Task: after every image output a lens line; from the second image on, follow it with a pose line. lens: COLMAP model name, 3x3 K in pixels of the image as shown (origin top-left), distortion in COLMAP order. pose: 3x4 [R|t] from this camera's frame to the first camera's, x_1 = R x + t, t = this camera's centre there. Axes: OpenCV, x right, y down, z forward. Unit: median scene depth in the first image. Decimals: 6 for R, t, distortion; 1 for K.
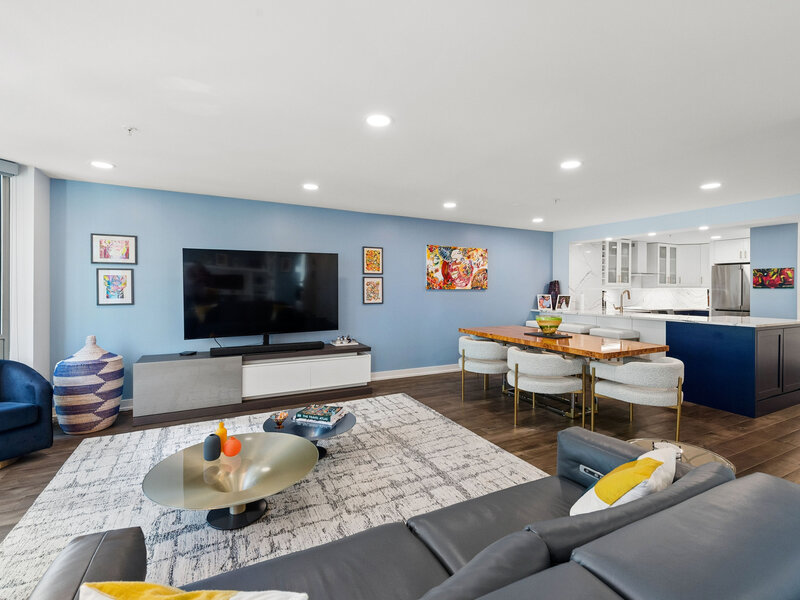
lens RADIAL K [[373.3, 0, 398.0], [0, 373.3, 290.2], [0, 0, 1]] dist [0.012670, -0.001497]
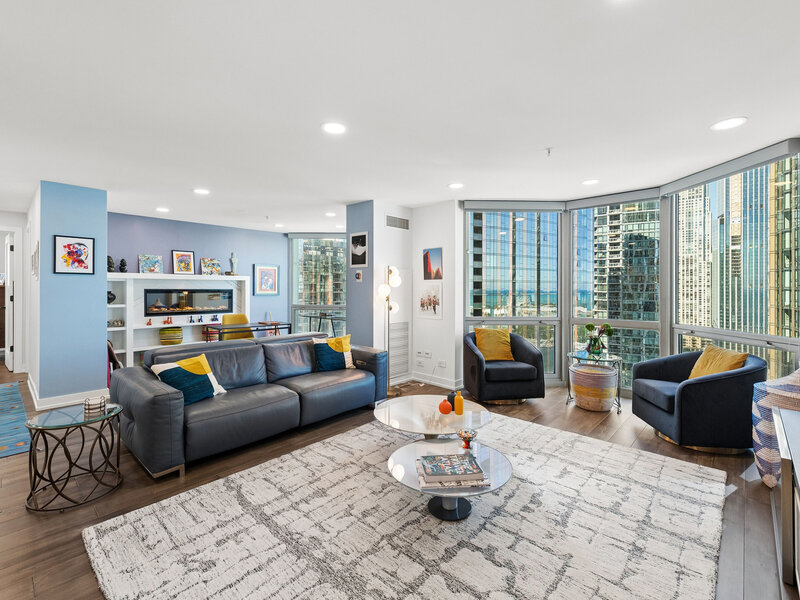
lens RADIAL K [[369.0, 0, 401.3], [0, 369.0, 288.4], [0, 0, 1]] dist [0.013144, -0.001193]
pose [[-0.936636, -0.007073, -0.350231, 0.056604], [-0.008249, 0.999964, 0.001866, 0.004030], [0.350206, 0.004637, -0.936661, 0.834636]]
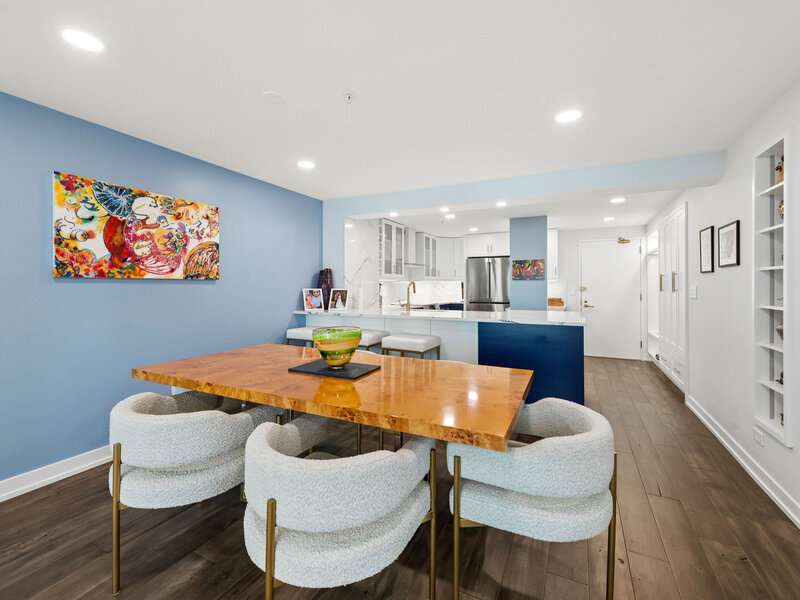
lens RADIAL K [[361.8, 0, 396.1], [0, 361.8, 286.1], [0, 0, 1]] dist [0.013181, -0.000708]
pose [[0.803806, -0.004545, 0.594874, 0.137290], [0.006250, 0.999980, -0.000805, 0.009965], [-0.594858, 0.004365, 0.803819, 0.430676]]
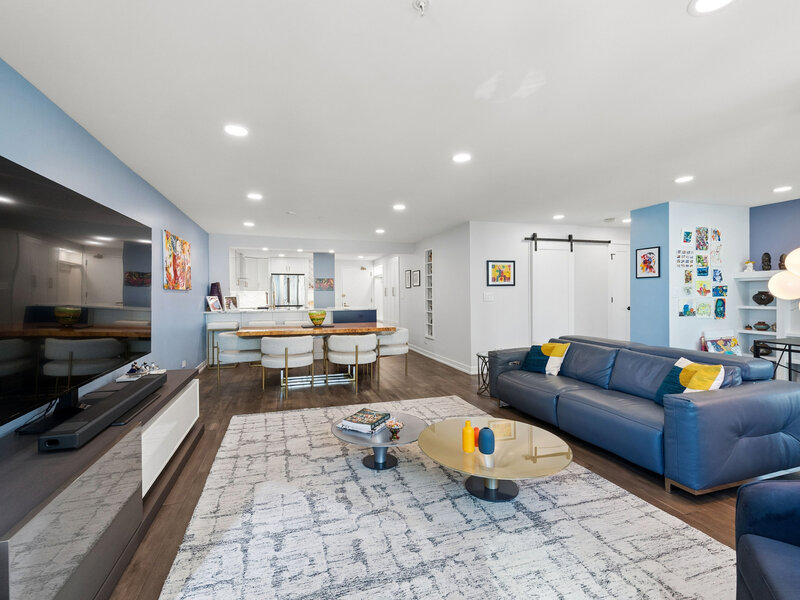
lens RADIAL K [[366.1, 0, 397.8], [0, 366.1, 298.2], [0, 0, 1]] dist [0.013605, -0.001134]
pose [[0.160365, -0.015642, 0.986934, -0.564771], [0.012858, 0.999823, 0.013757, 0.011457], [-0.986974, 0.010484, 0.160538, 0.410542]]
